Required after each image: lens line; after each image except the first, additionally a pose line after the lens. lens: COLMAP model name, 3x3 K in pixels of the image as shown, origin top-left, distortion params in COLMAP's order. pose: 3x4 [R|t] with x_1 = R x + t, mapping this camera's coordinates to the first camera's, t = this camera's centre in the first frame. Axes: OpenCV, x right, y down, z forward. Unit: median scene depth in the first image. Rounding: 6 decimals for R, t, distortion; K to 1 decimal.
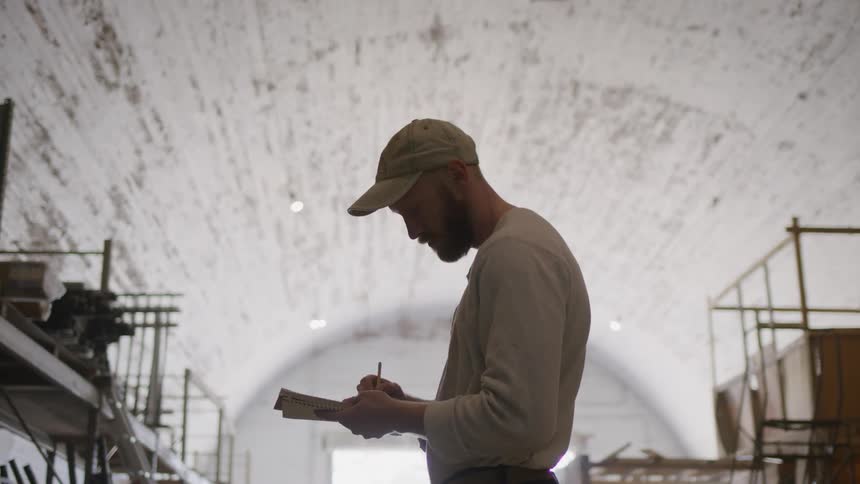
lens RADIAL K [[1214.7, 0, 424.5], [0, 1214.7, 232.0], [0, 0, 1]] dist [-0.070278, -0.009507]
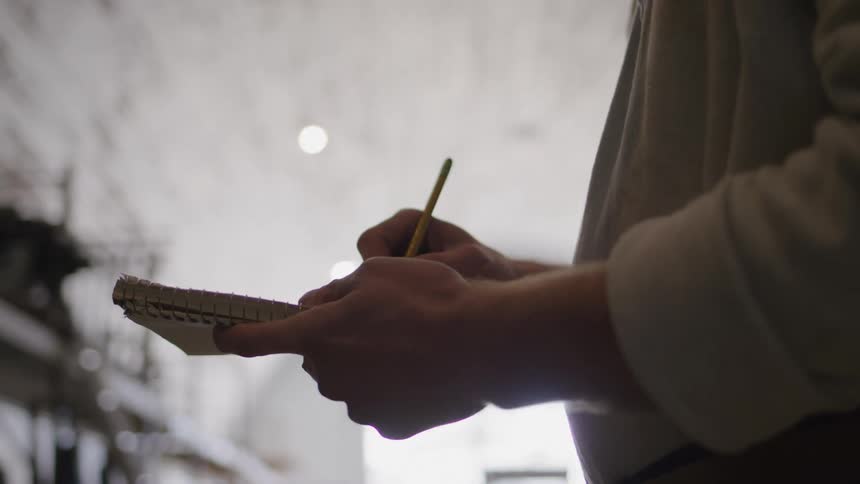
lens RADIAL K [[1182.2, 0, 431.6], [0, 1182.2, 240.8], [0, 0, 1]] dist [-0.044224, -0.018187]
pose [[0.999693, -0.022669, -0.009963, -0.006378], [0.023089, 0.998750, 0.044325, 0.020691], [0.008946, -0.044541, 0.998967, 0.132351]]
